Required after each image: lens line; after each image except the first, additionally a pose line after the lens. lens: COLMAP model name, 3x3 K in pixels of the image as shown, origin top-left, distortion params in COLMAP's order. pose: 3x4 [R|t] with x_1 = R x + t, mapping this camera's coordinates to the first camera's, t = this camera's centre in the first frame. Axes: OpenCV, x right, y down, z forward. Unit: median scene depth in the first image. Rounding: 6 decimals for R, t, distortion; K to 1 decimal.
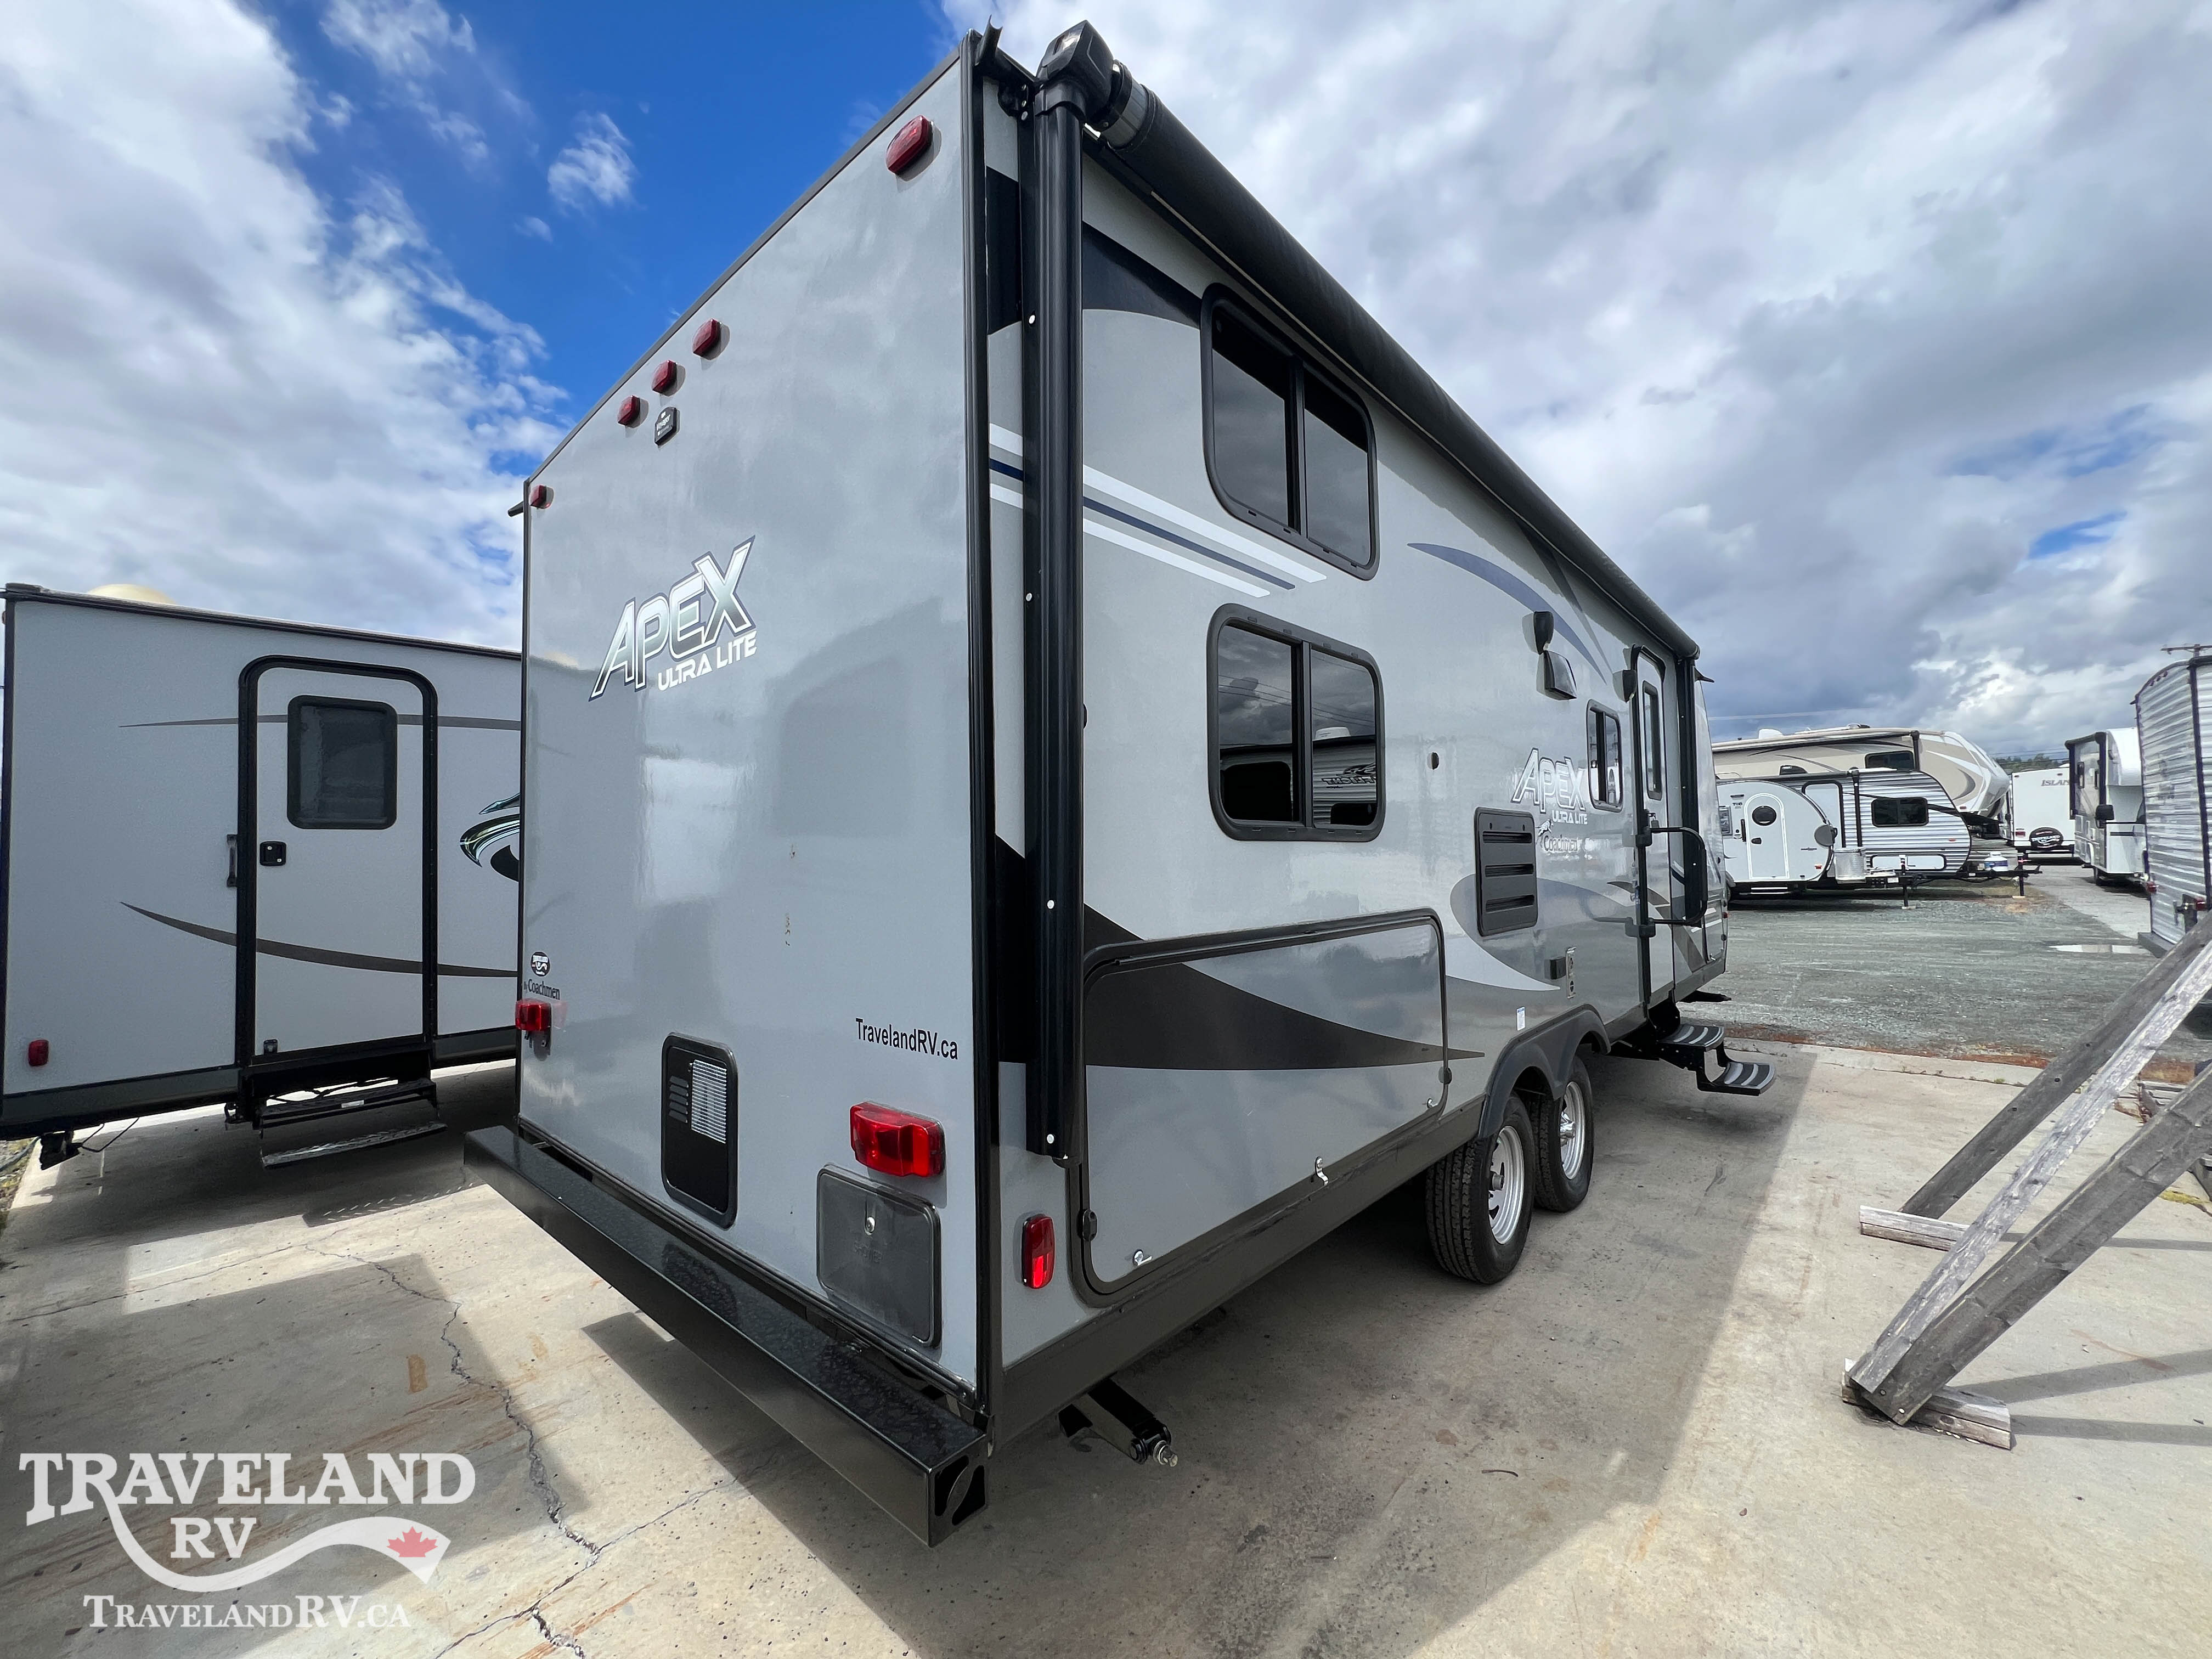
lens RADIAL K [[884.4, 0, 1114.2], [0, 884.4, 833.4], [0, 0, 1]] dist [-0.002162, 0.000358]
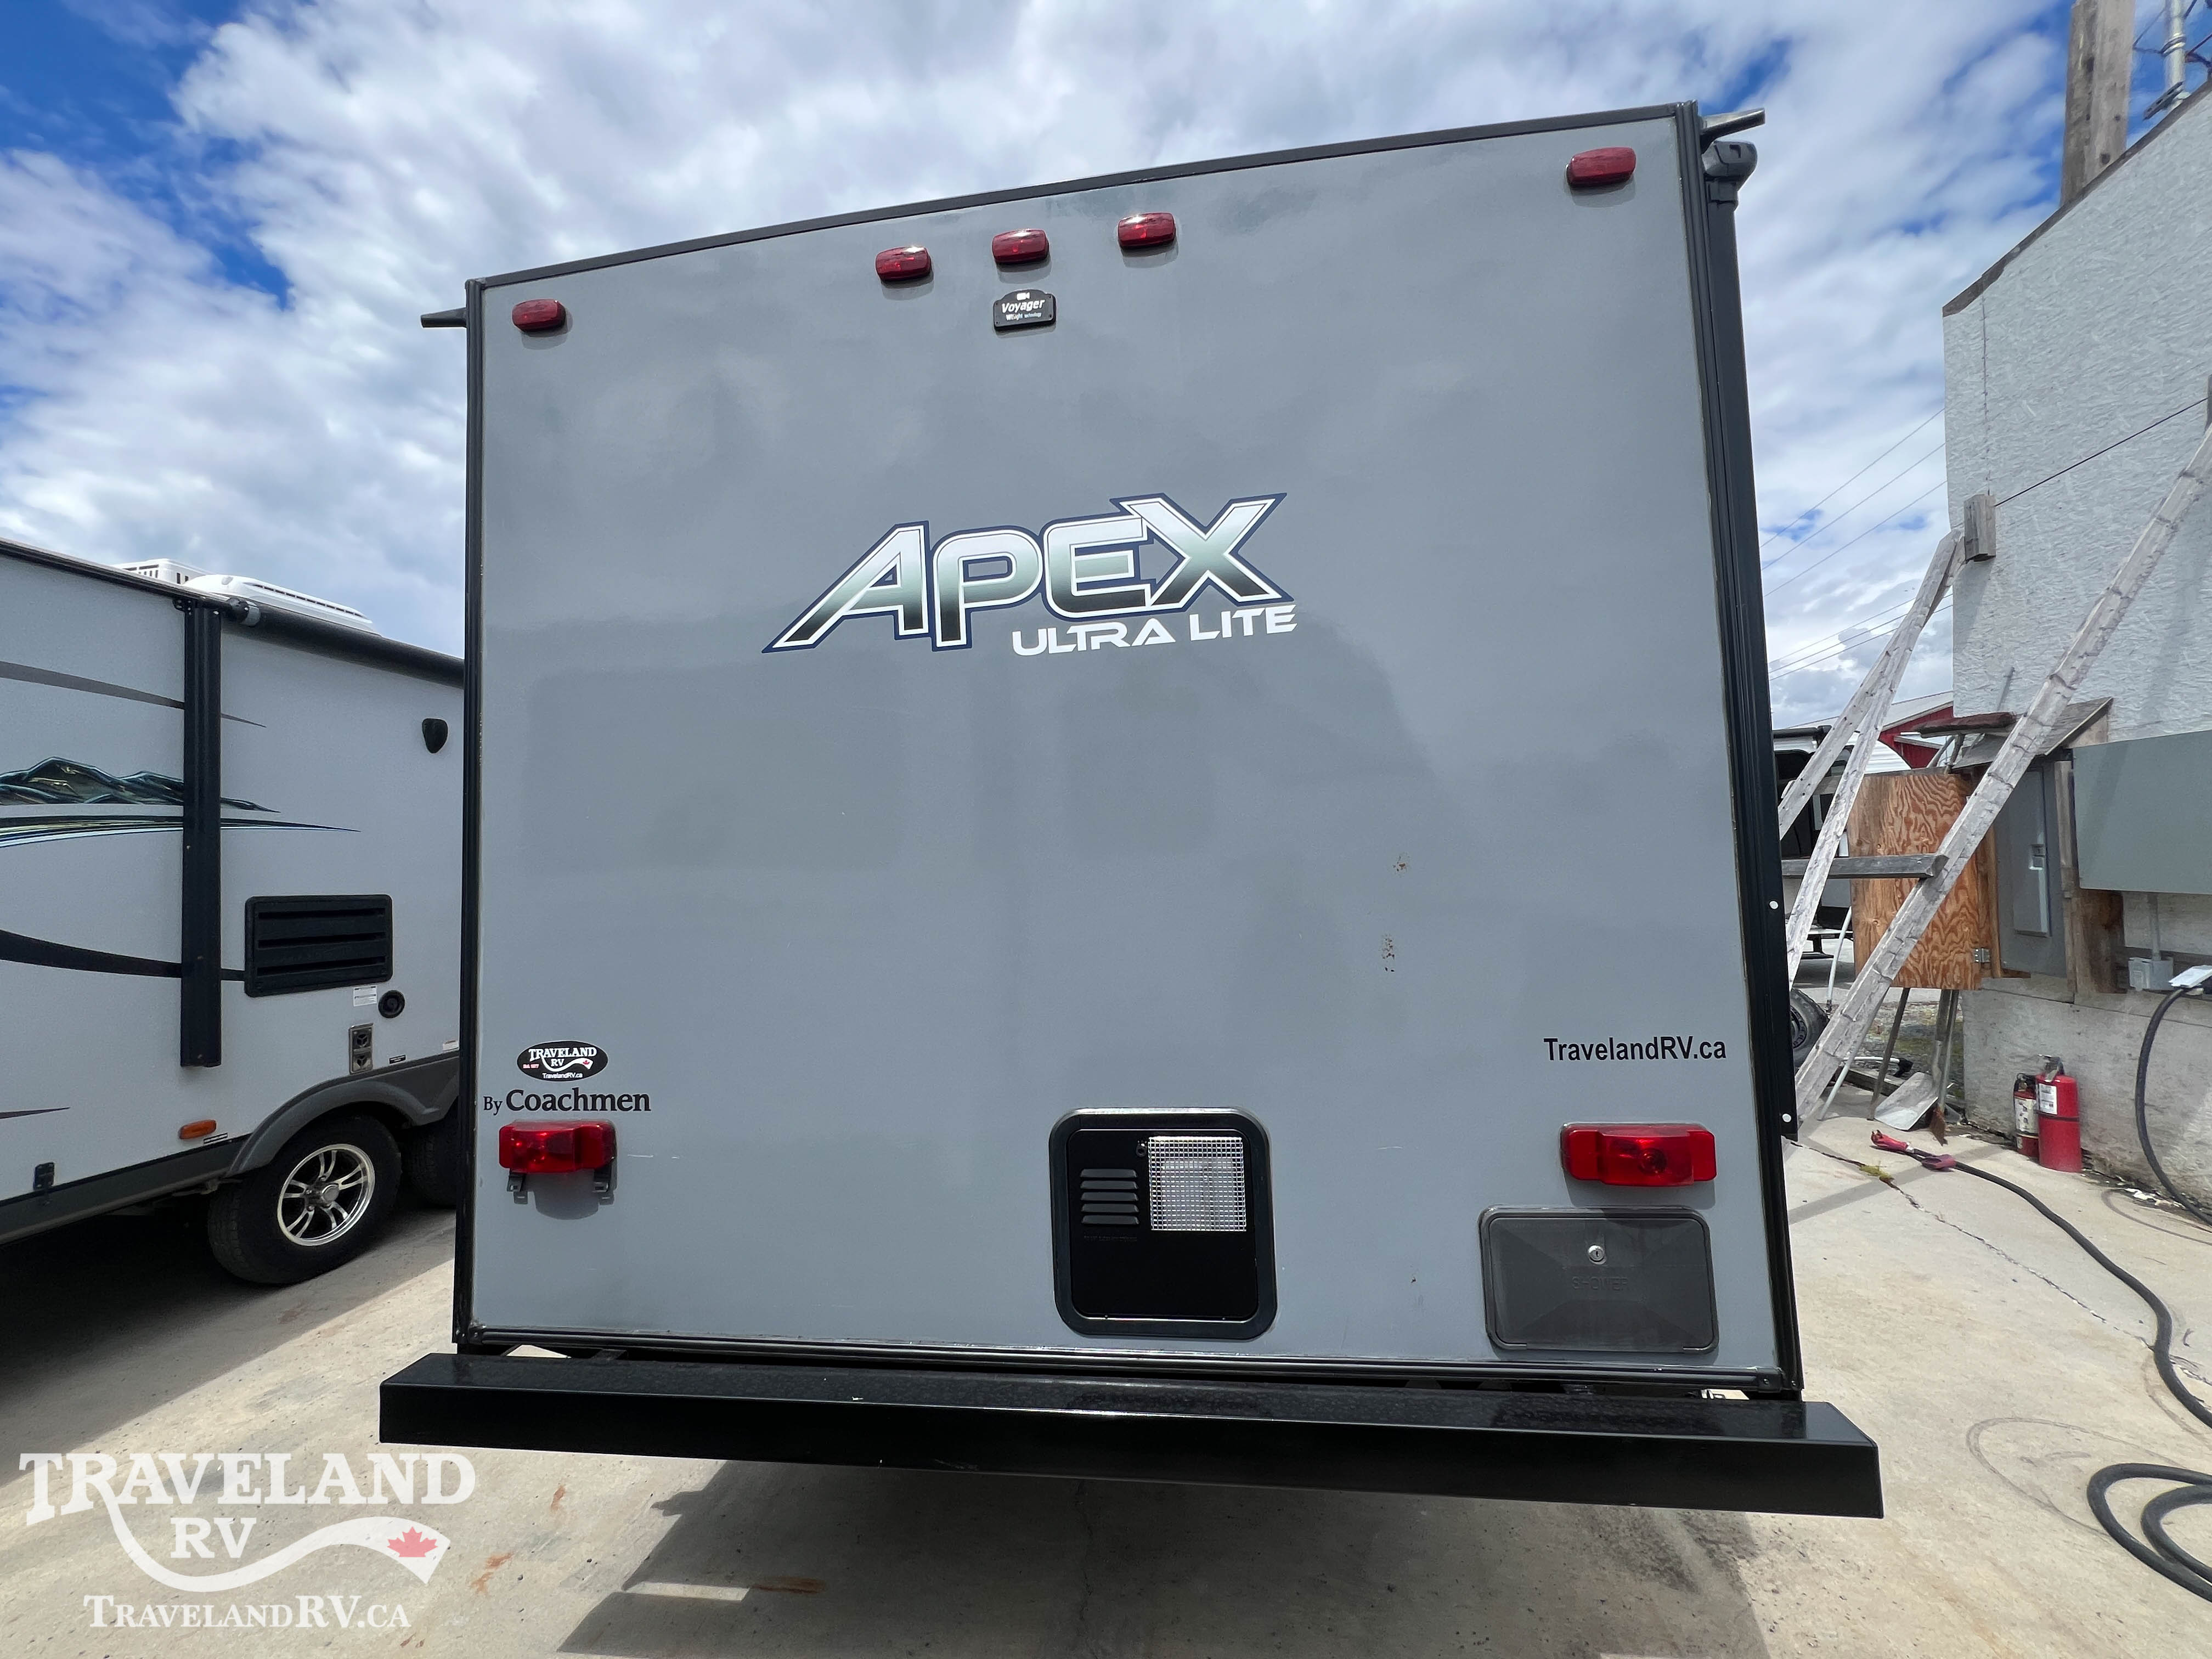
lens RADIAL K [[884.4, 0, 1109.7], [0, 884.4, 829.5], [0, 0, 1]] dist [-0.002162, 0.000358]
pose [[0.829274, 0.016871, 0.558587, -0.942543], [0.005550, 0.999246, -0.038420, 0.016428], [-0.558814, 0.034960, 0.828556, 0.371835]]
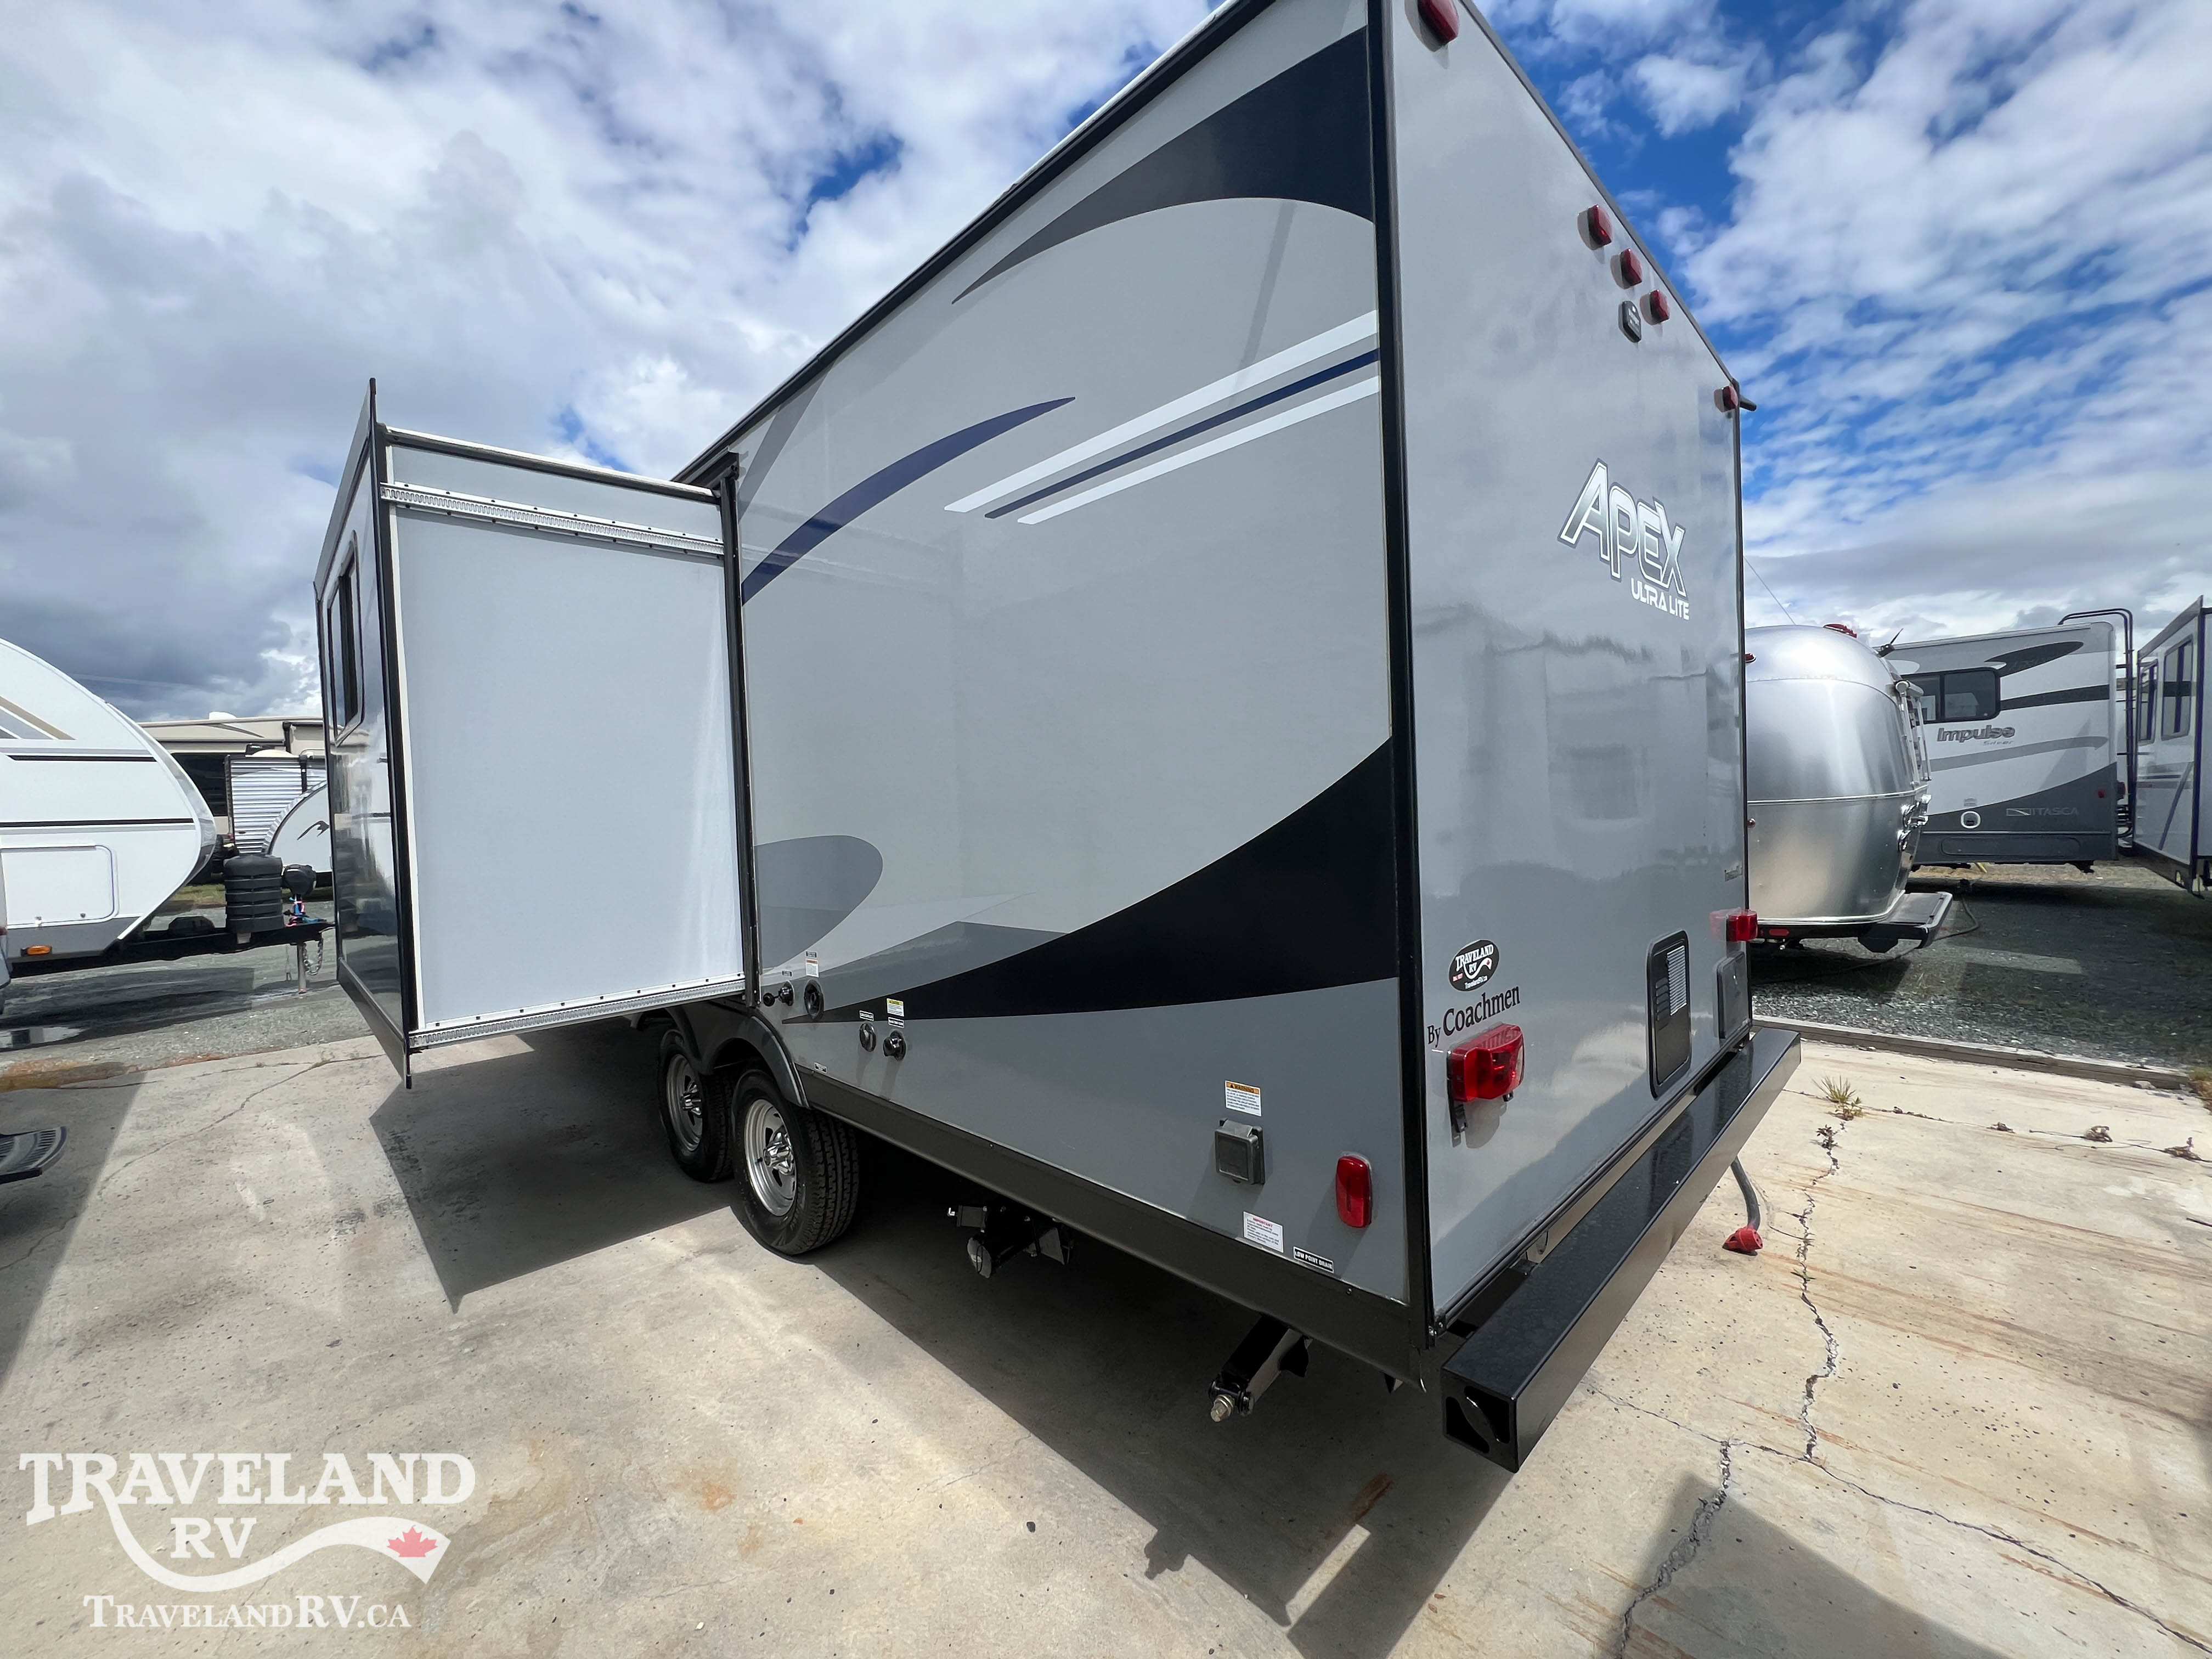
lens RADIAL K [[884.4, 0, 1091.7], [0, 884.4, 828.6], [0, 0, 1]] dist [-0.002162, 0.000358]
pose [[0.074333, -0.009433, 0.997189, -1.644159], [0.004931, 0.999947, 0.009091, 0.084269], [-0.997221, 0.004242, 0.074376, 1.640918]]
